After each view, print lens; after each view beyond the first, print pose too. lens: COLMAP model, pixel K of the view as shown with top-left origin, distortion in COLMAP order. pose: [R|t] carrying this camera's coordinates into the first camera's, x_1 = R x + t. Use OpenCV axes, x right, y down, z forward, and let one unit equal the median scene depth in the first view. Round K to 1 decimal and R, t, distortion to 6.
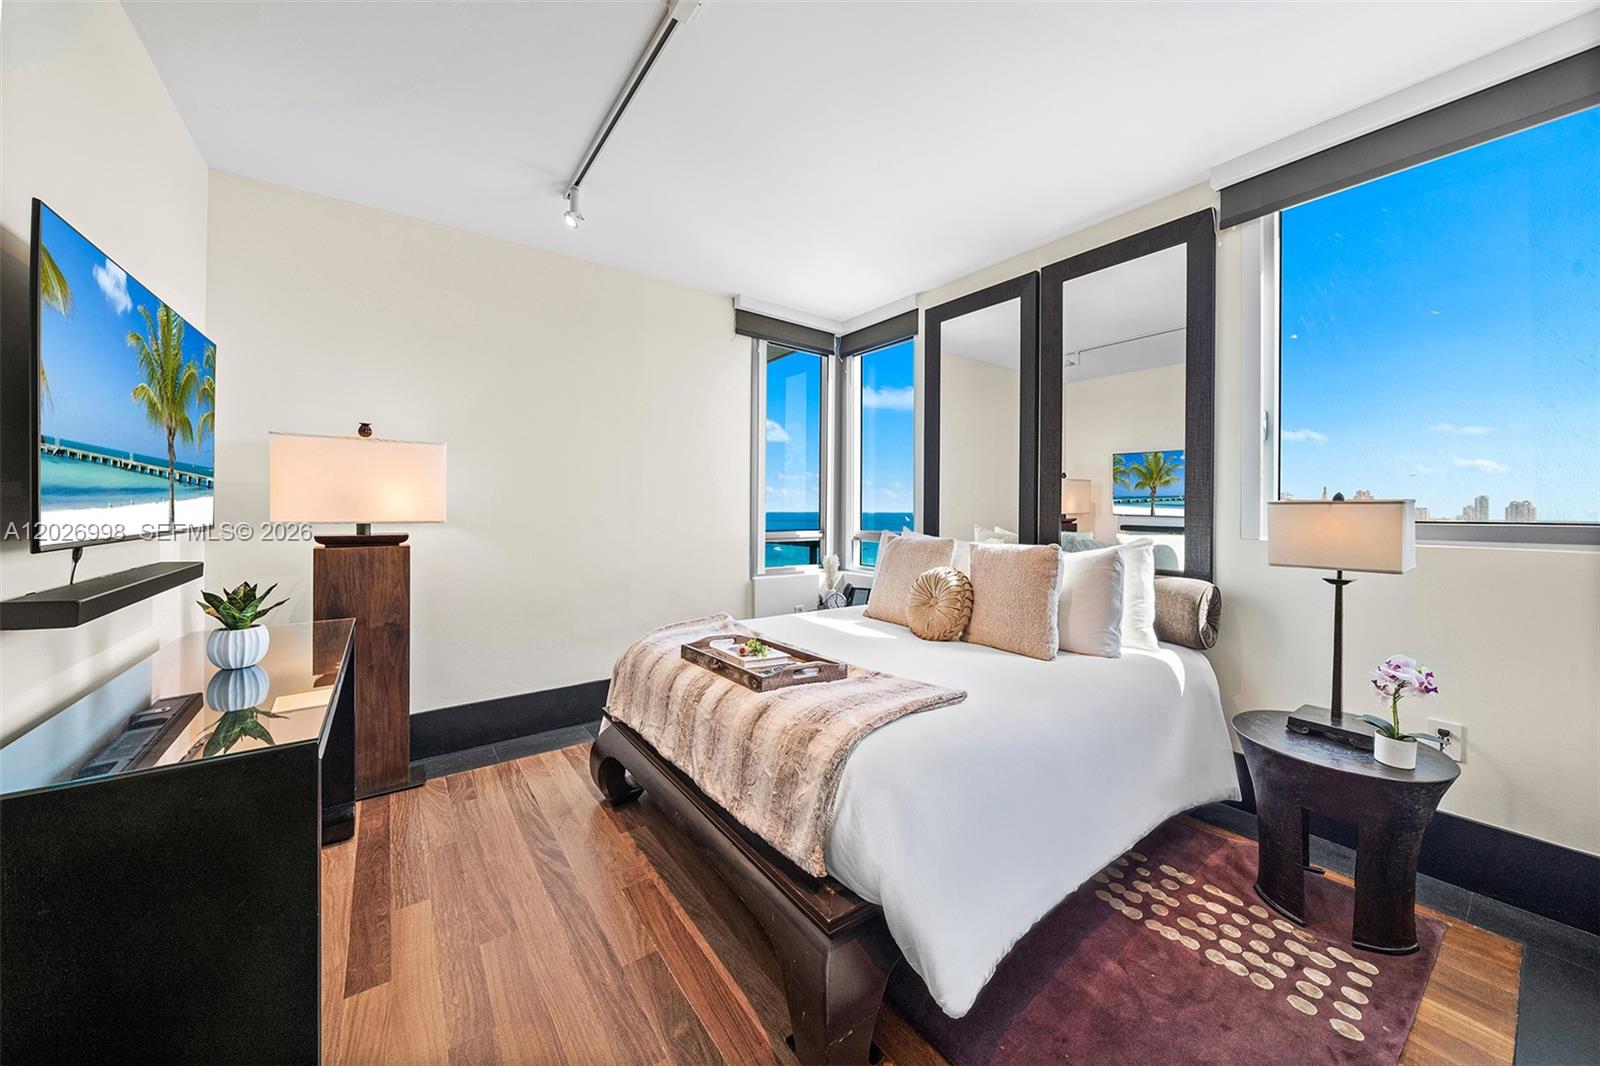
lens RADIAL K [[551.4, 0, 797.0], [0, 551.4, 526.0], [0, 0, 1]] dist [-0.000599, 0.000112]
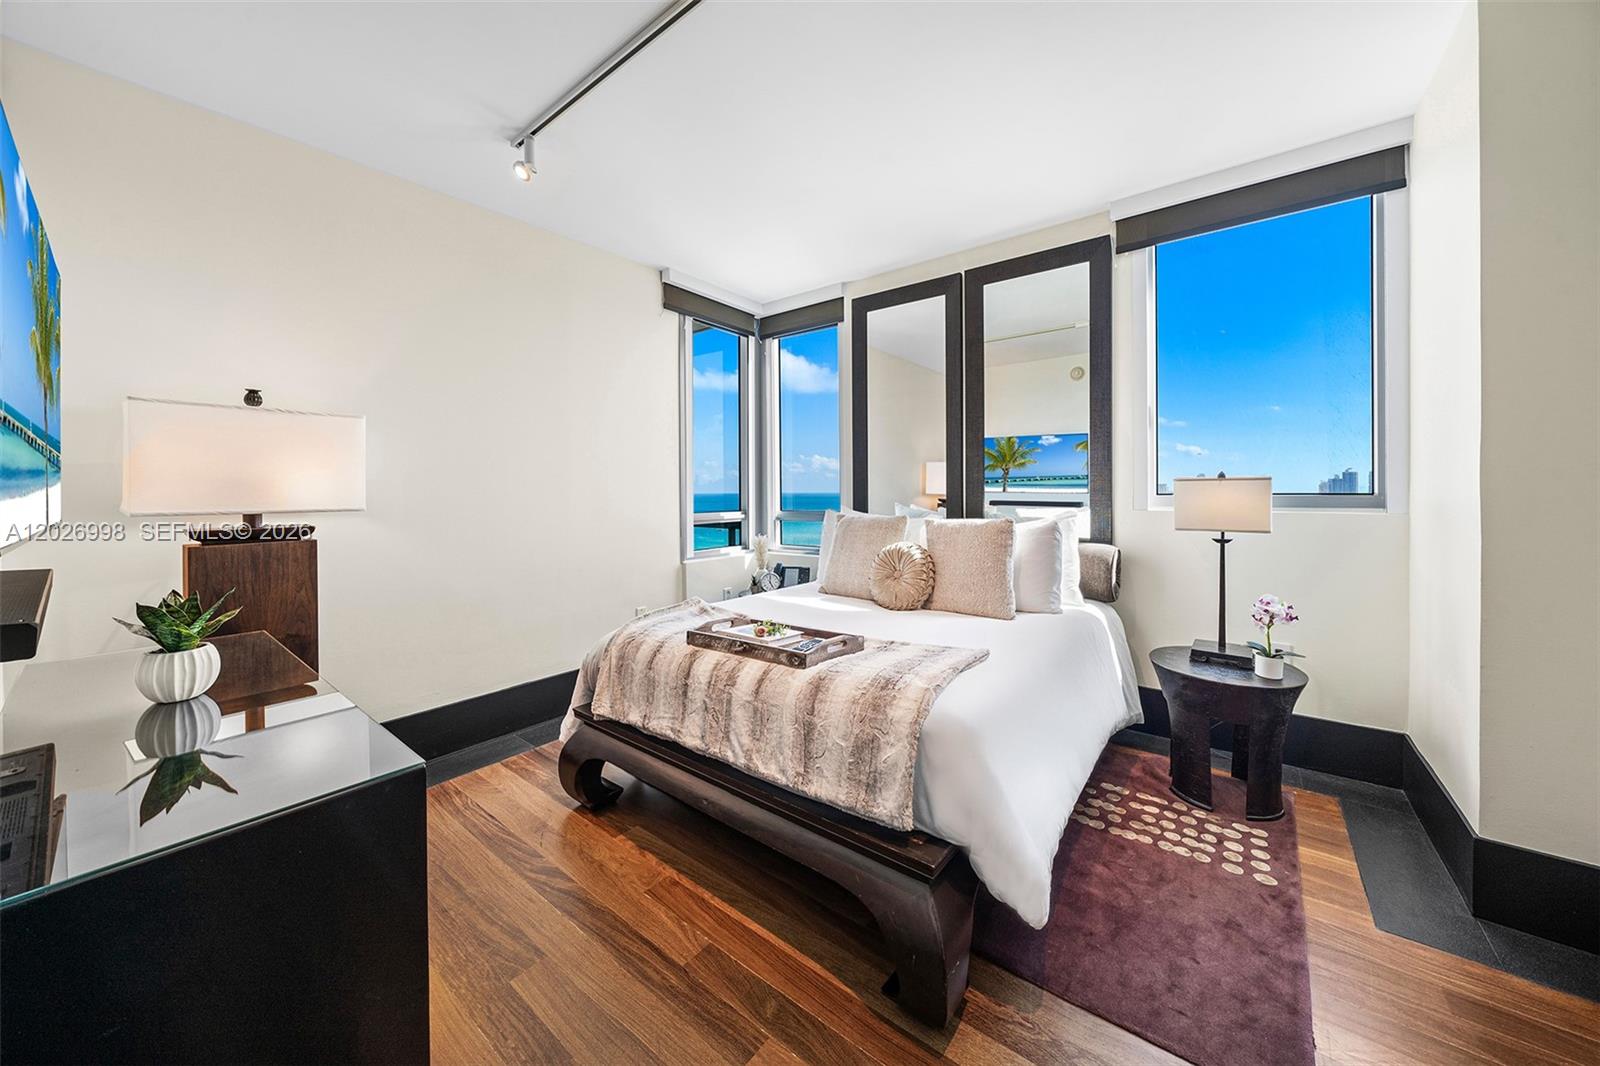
lens RADIAL K [[554.6, 0, 803.8], [0, 554.6, 508.7], [0, 0, 1]] dist [0.000146, -0.000212]
pose [[0.964961, -0.020680, 0.261578, -0.270861], [0.019946, 0.999786, 0.005462, -0.000105], [-0.261635, -0.000054, 0.965167, 0.007027]]
